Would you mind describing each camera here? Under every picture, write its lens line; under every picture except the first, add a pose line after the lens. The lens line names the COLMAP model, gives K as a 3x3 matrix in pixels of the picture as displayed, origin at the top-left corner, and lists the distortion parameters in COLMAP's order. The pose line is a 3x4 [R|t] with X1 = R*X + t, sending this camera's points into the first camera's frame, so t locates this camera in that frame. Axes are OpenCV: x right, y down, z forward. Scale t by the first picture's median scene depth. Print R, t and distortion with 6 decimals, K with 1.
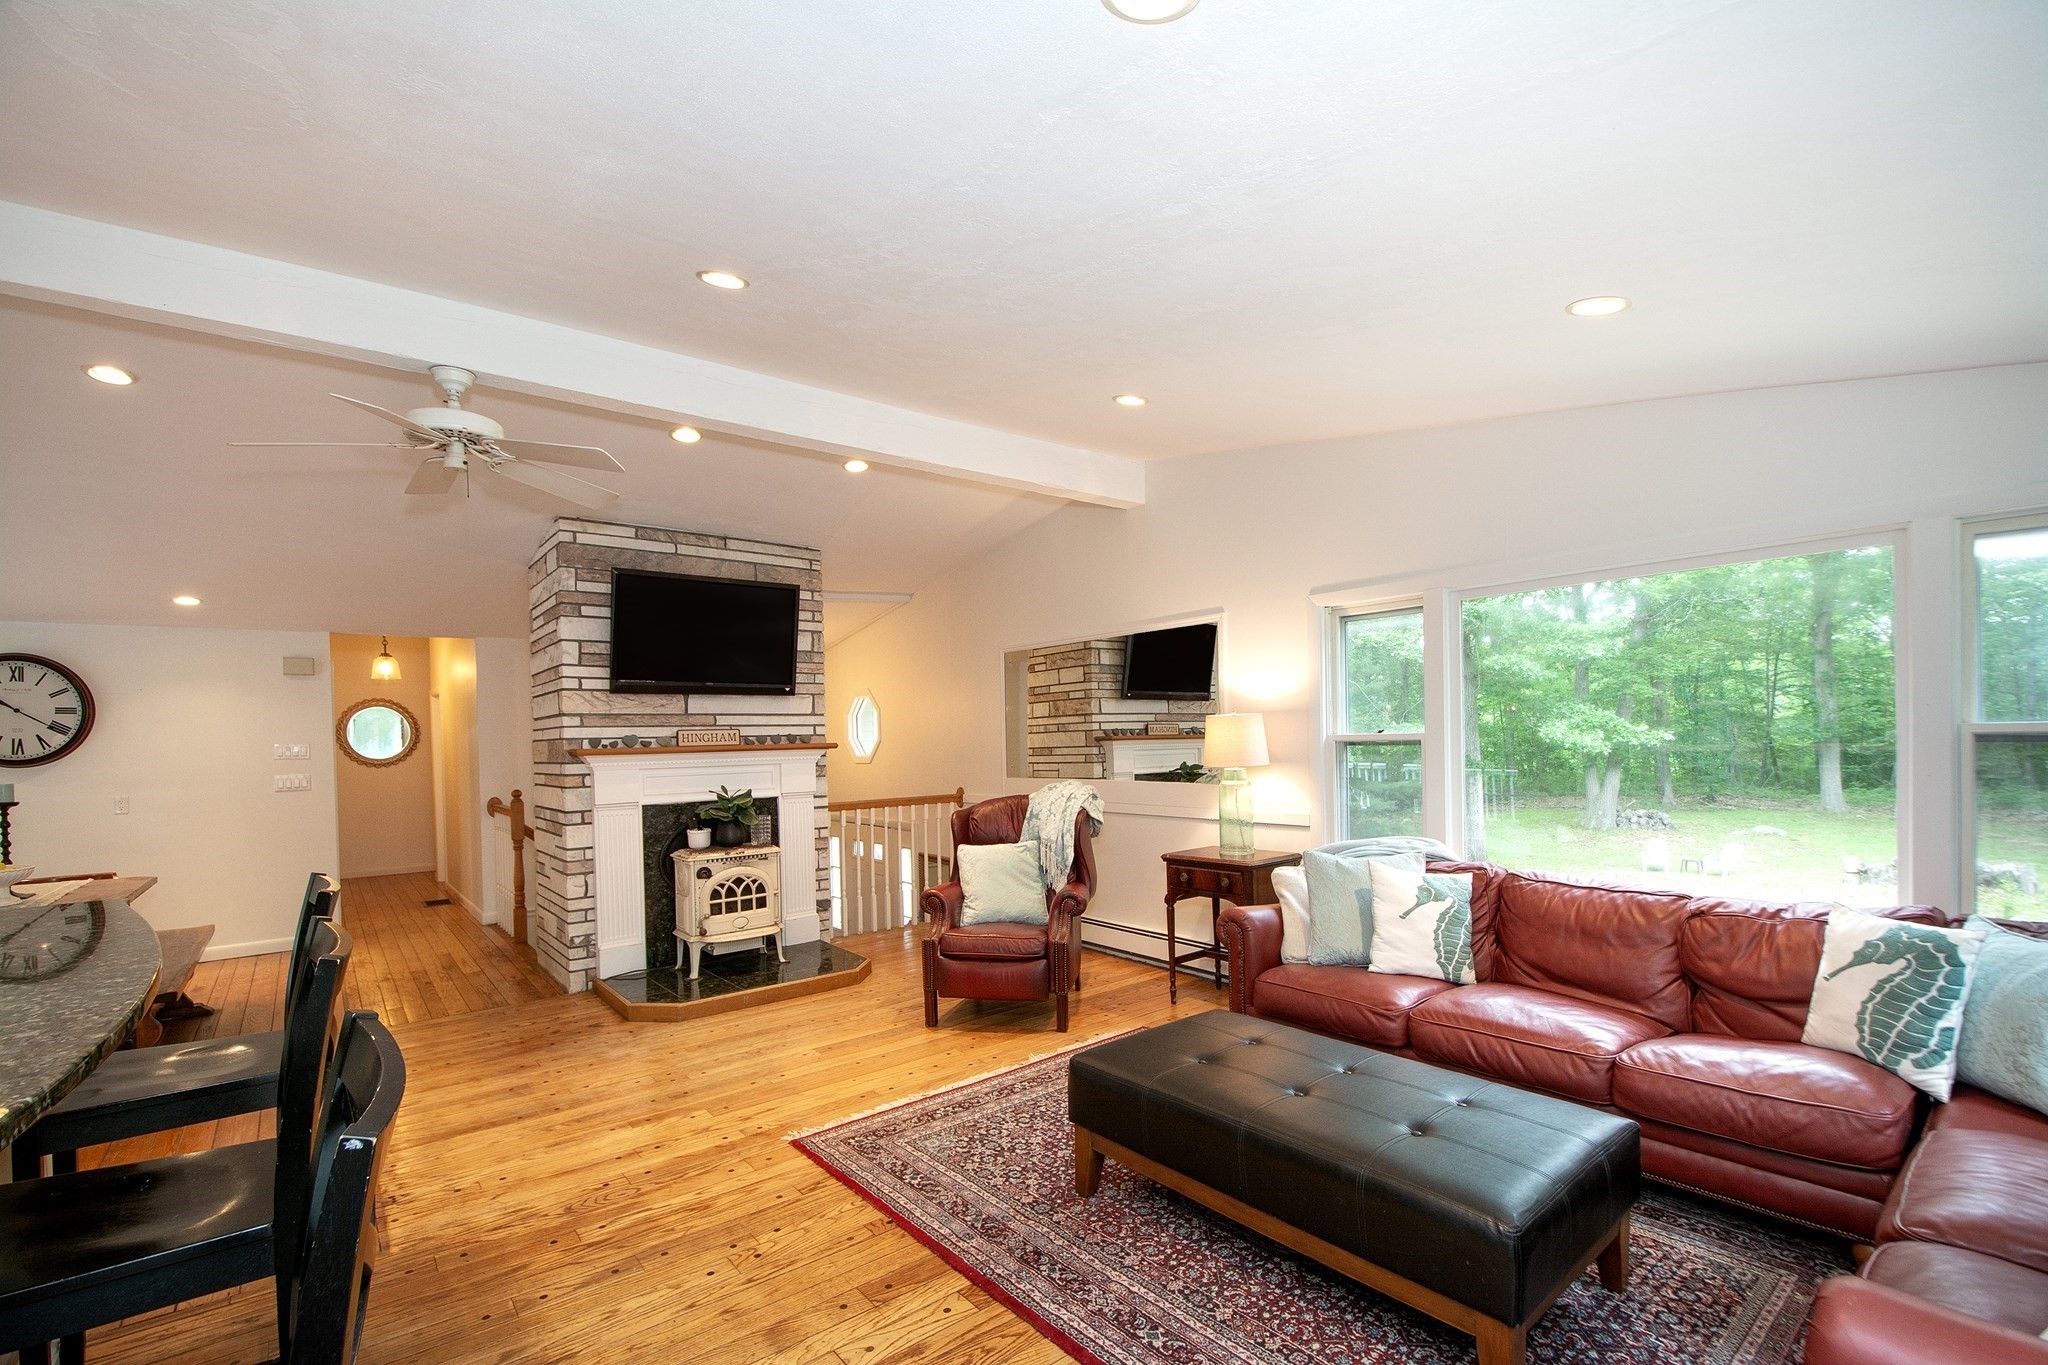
lens RADIAL K [[896.4, 0, 1025.9], [0, 896.4, 742.9], [0, 0, 1]] dist [0.018800, -0.022479]
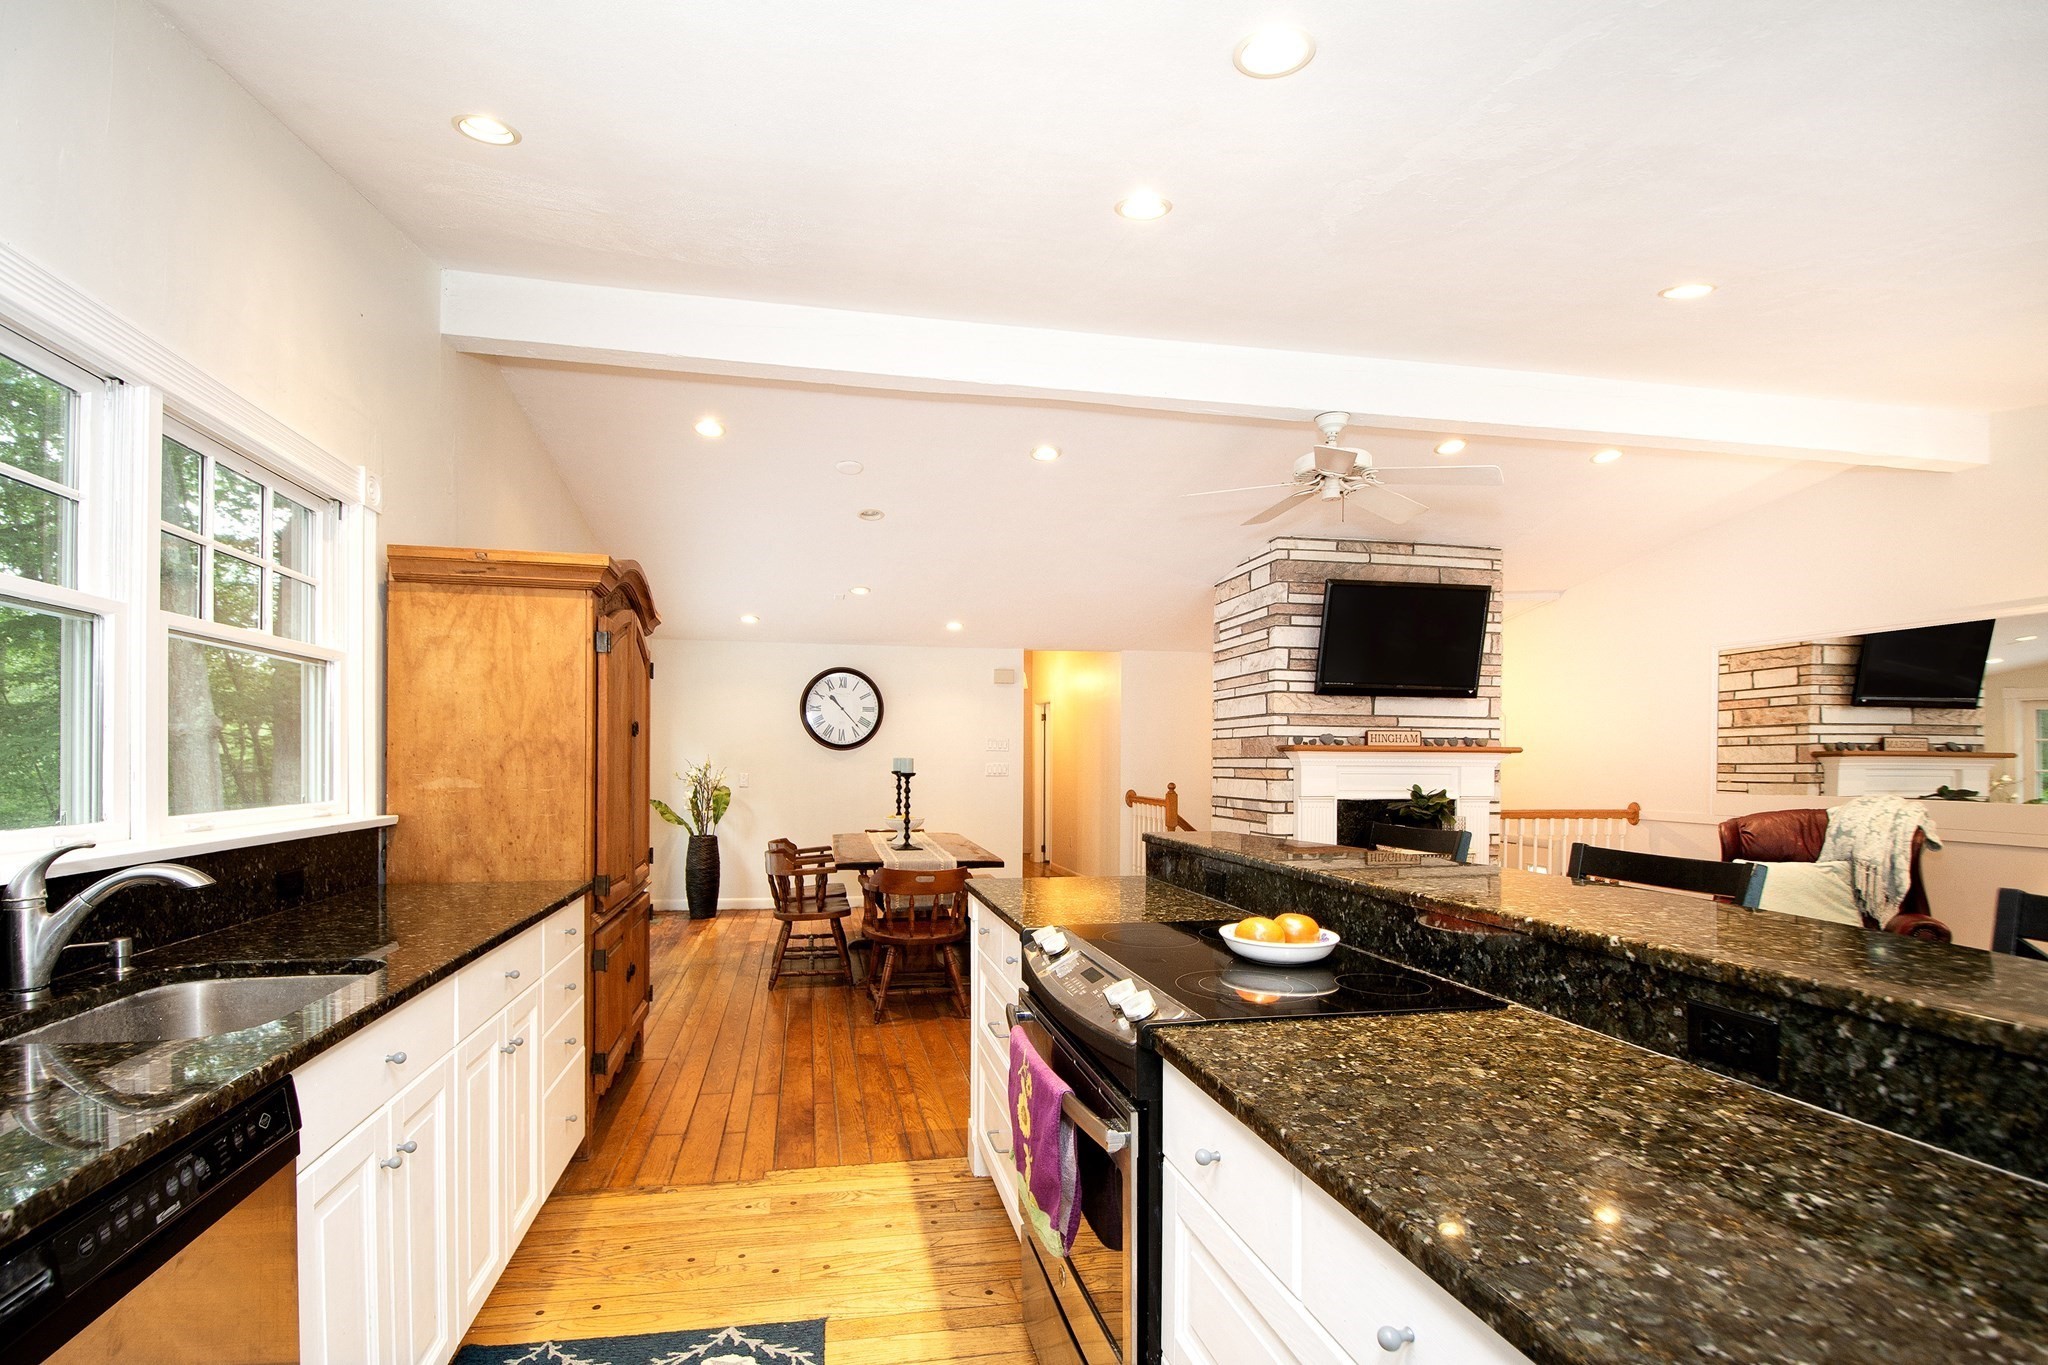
lens RADIAL K [[928.9, 0, 967.2], [0, 928.9, 765.6], [0, 0, 1]] dist [-0.000070, -0.000195]
pose [[0.874658, 0.033431, -0.483586, -0.278158], [-0.031475, 0.999431, 0.012163, 0.029438], [0.483717, 0.004582, 0.875212, -0.185904]]
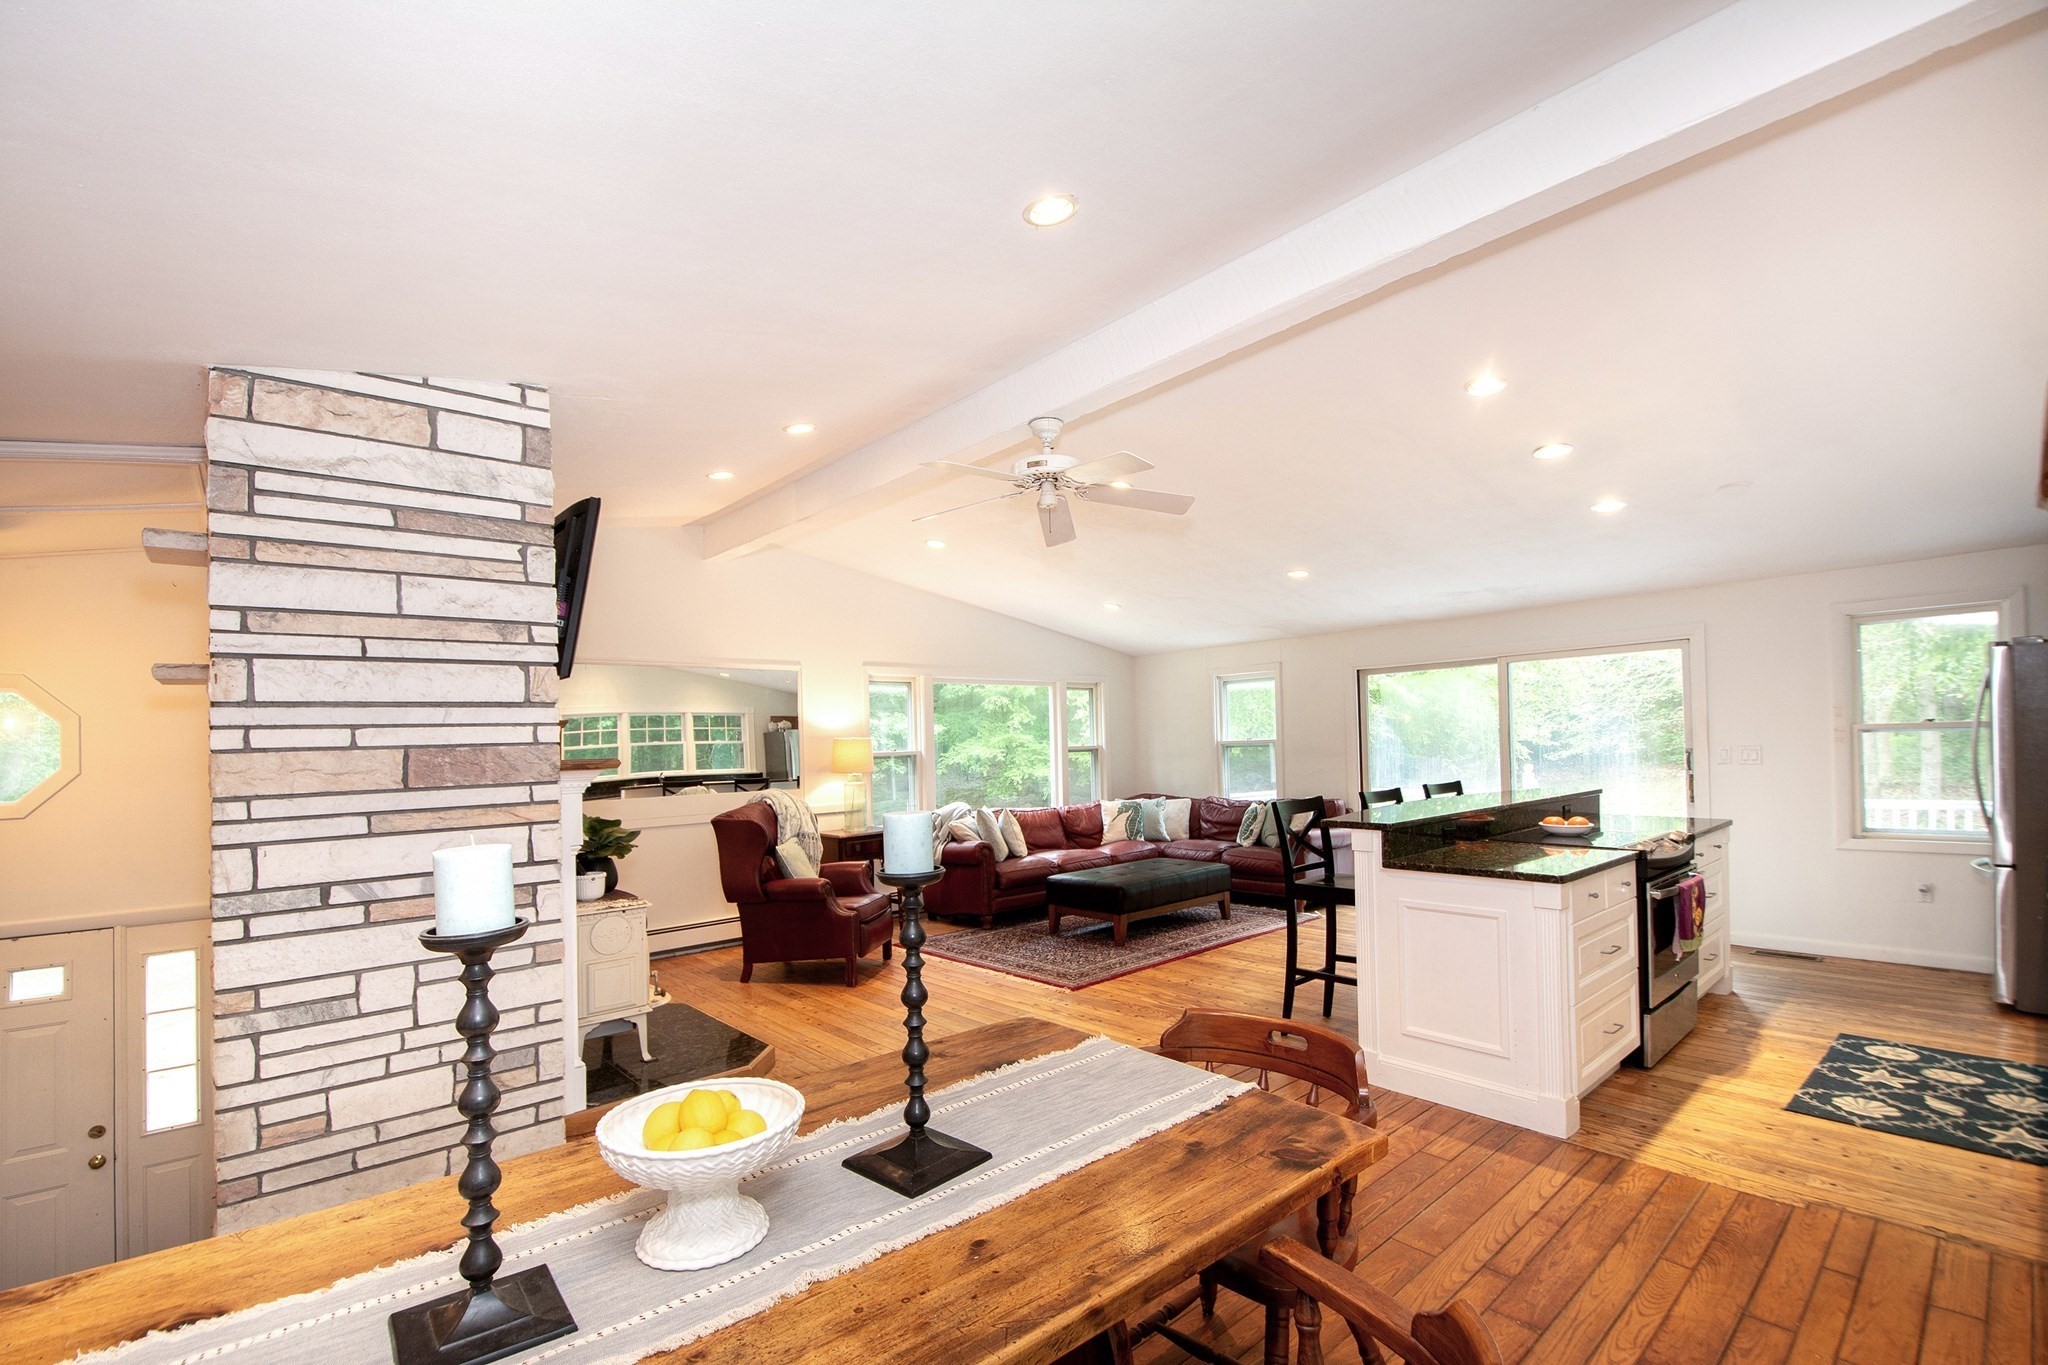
lens RADIAL K [[890.9, 0, 1042.0], [0, 890.9, 749.4], [0, 0, 1]] dist [0.026949, -0.029325]
pose [[-0.052878, 0.019085, 0.998419, -1.101218], [0.036508, 0.999186, -0.017166, 0.022087], [-0.997933, 0.035542, -0.053532, 0.664283]]
